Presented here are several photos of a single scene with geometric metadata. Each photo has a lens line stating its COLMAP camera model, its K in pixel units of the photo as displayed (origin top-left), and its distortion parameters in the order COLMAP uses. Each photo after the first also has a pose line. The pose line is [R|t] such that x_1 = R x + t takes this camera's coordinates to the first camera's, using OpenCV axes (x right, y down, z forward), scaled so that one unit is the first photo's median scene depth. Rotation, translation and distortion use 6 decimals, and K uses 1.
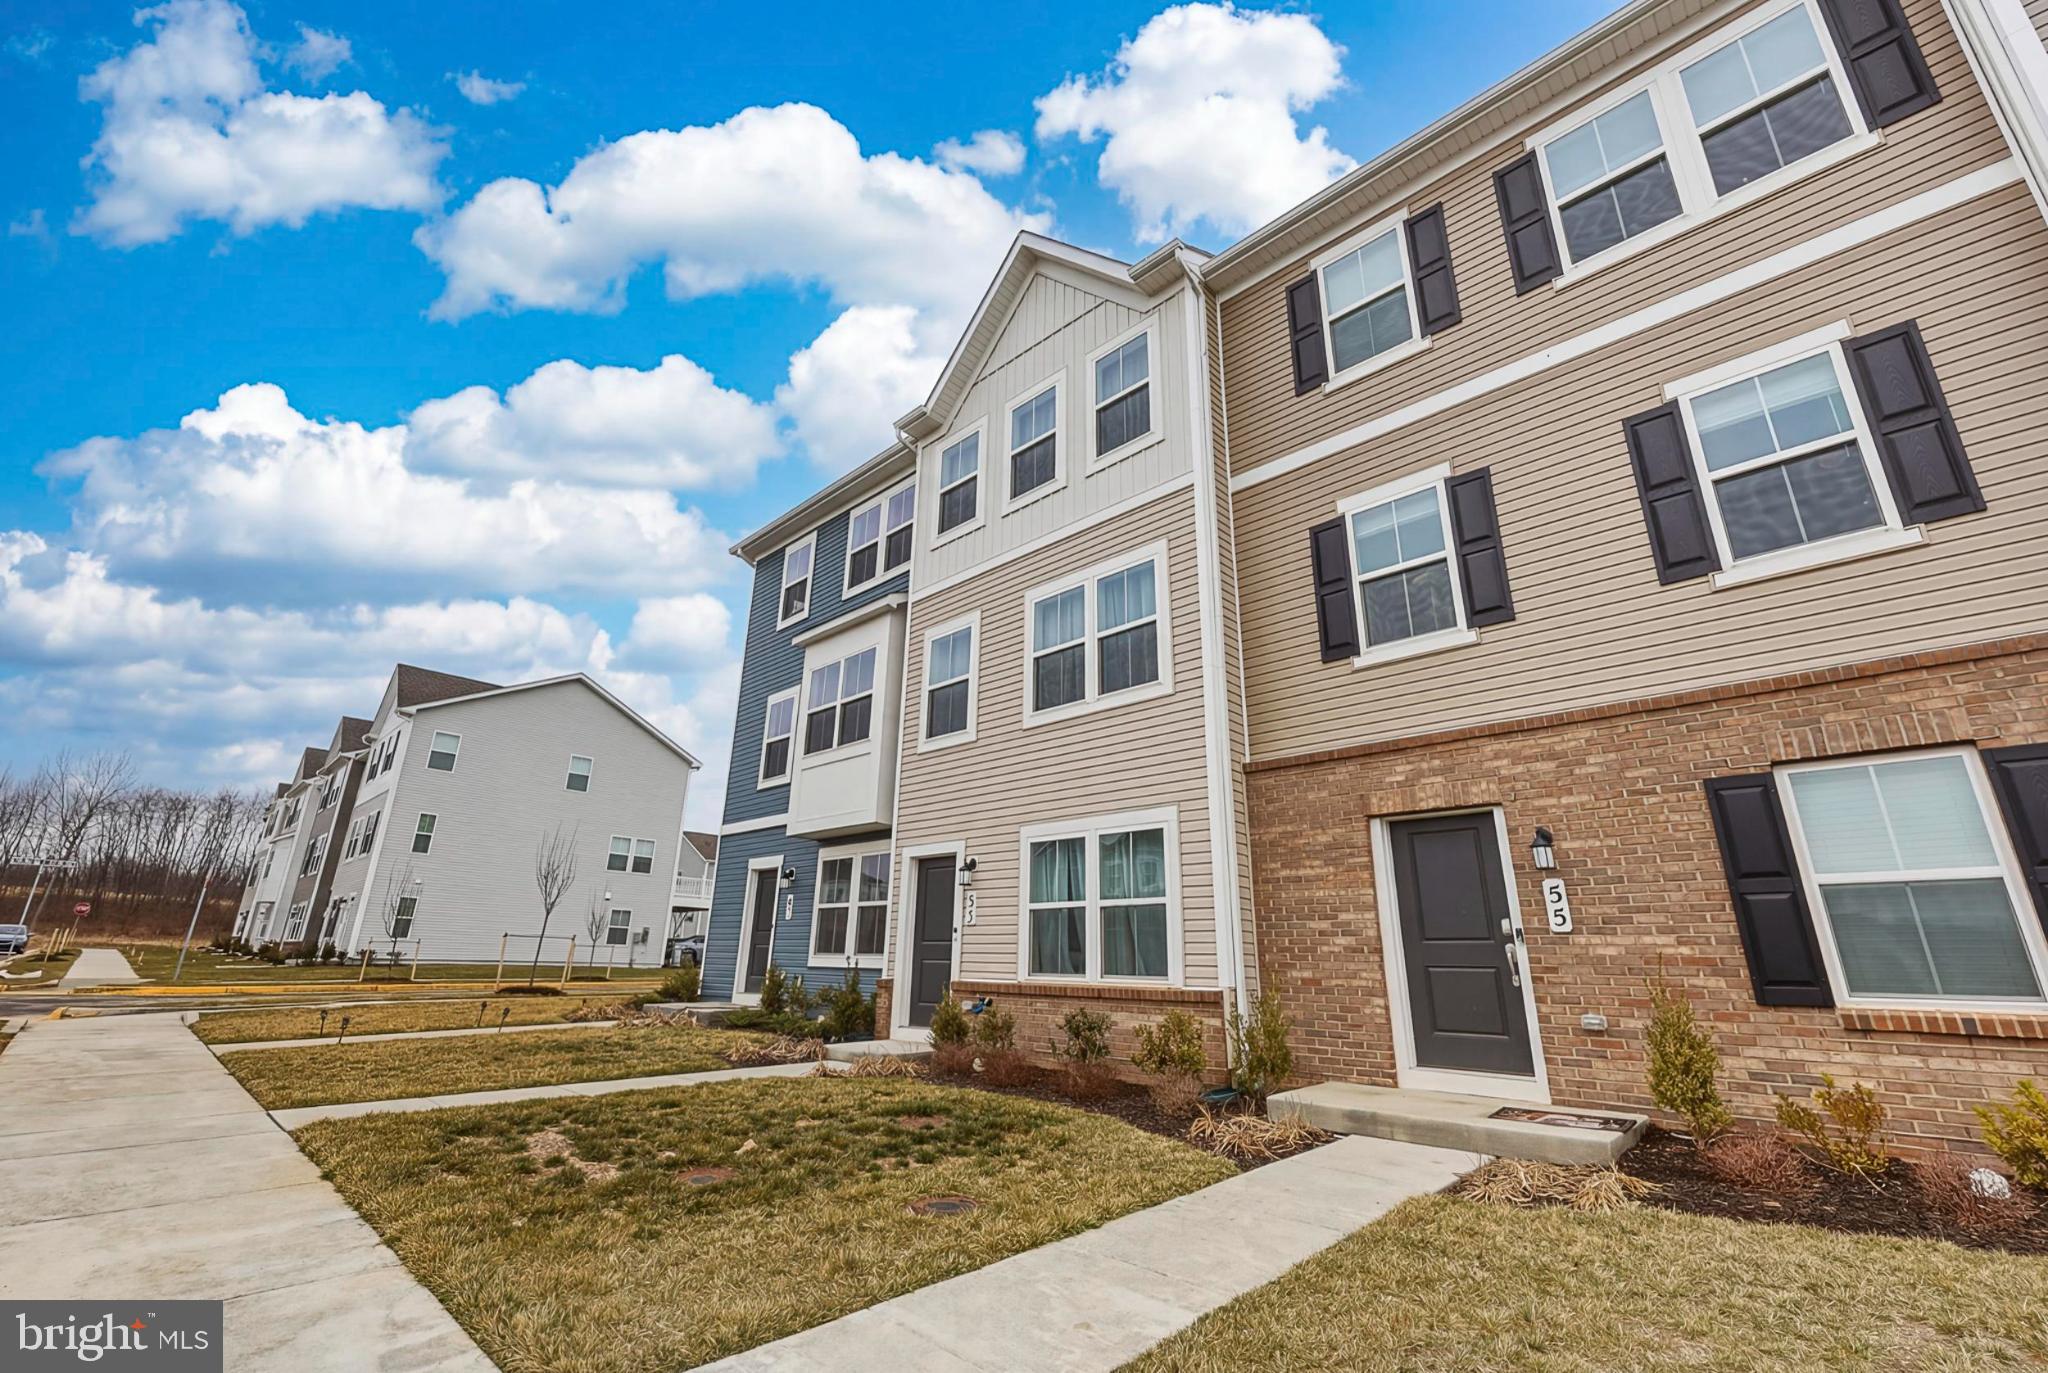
lens RADIAL K [[814.3, 0, 994.0], [0, 814.3, 709.5], [0, 0, 1]] dist [0.000771, 0.000104]
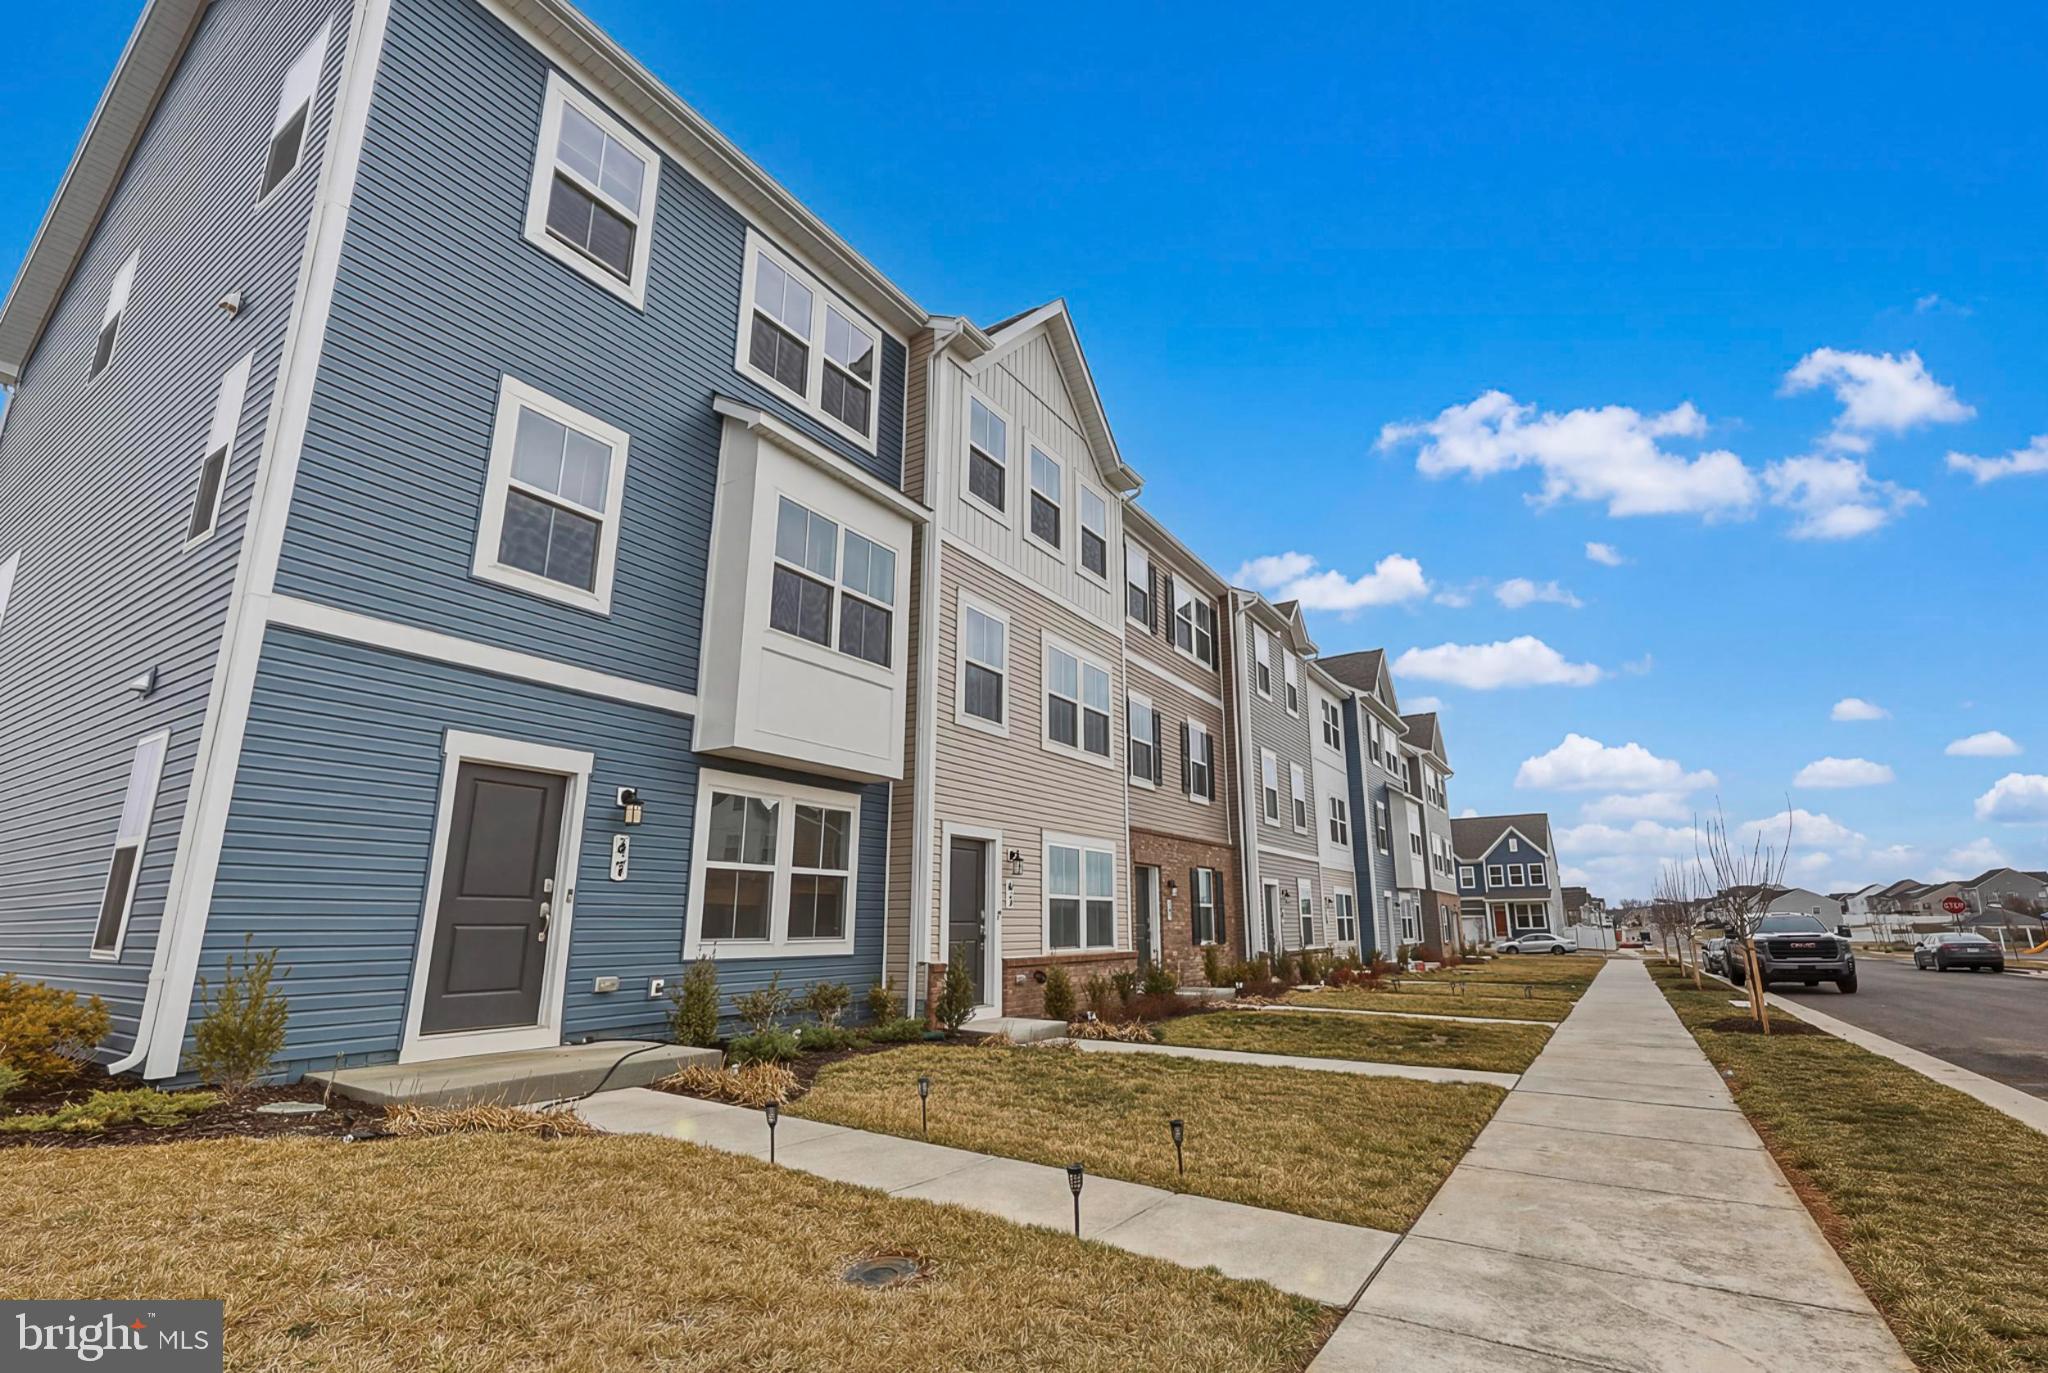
lens RADIAL K [[917.5, 0, 1024.0], [0, 917.5, 686.5], [0, 0, 1]] dist [-0.020906, -0.000039]
pose [[-0.194390, 0.205992, 0.959052, -1.510486], [-0.311384, 0.914175, -0.259467, 0.353896], [-0.930189, -0.349071, -0.113564, 1.431448]]
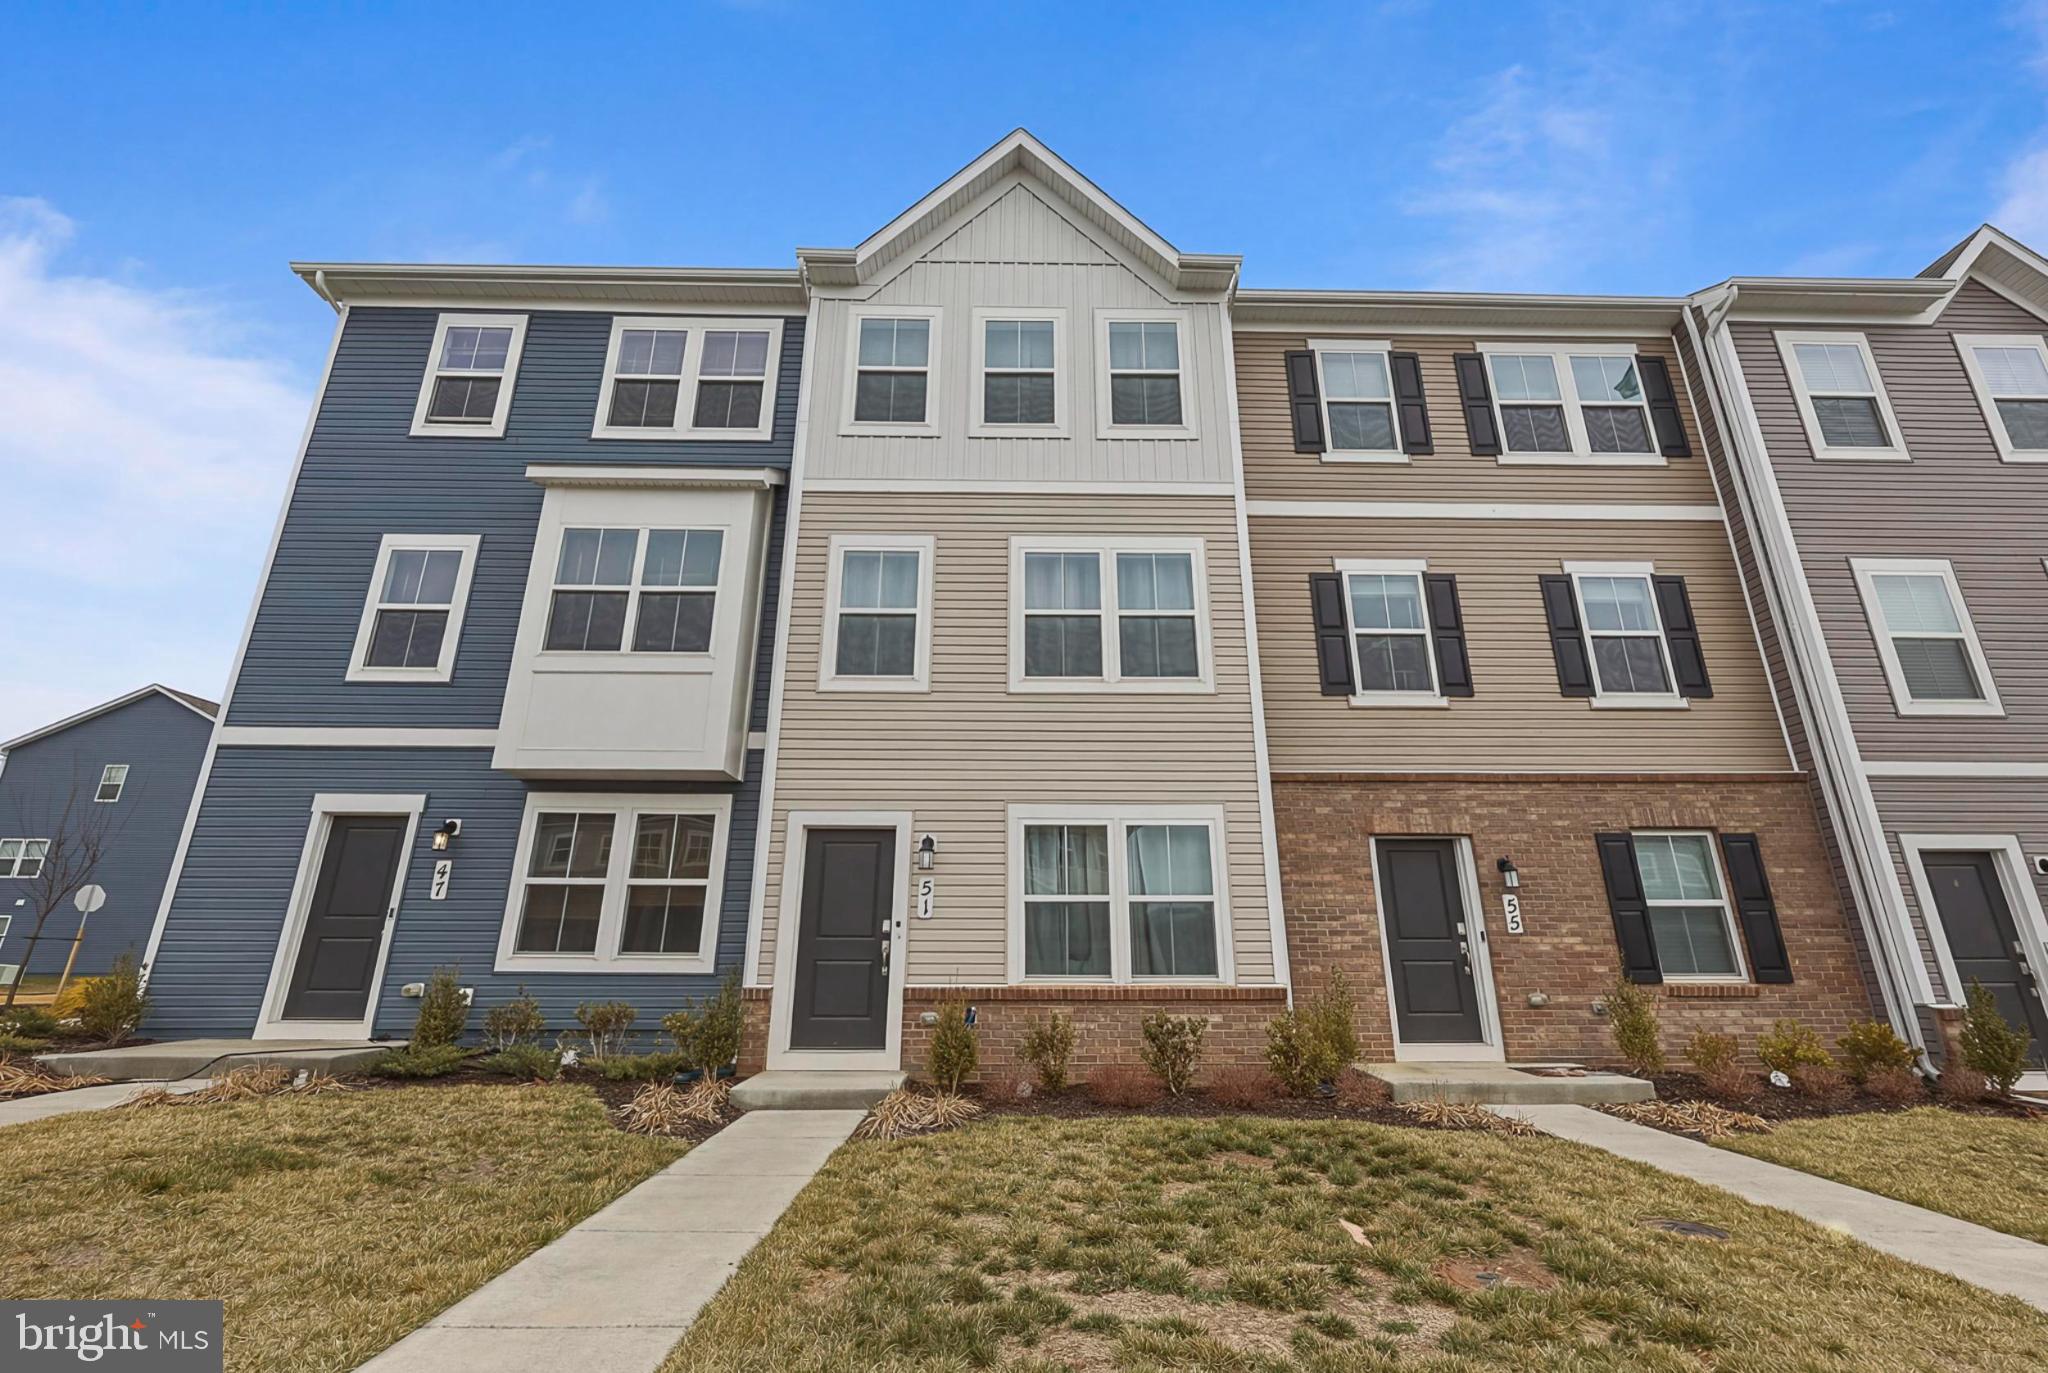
lens RADIAL K [[847.3, 0, 1020.5], [0, 847.3, 697.3], [0, 0, 1]] dist [-0.000189, 0.000022]
pose [[0.719097, 0.187762, 0.669062, -0.655714], [-0.196081, 0.978506, -0.063859, 0.099409], [-0.666672, -0.085270, 0.740458, 0.385522]]
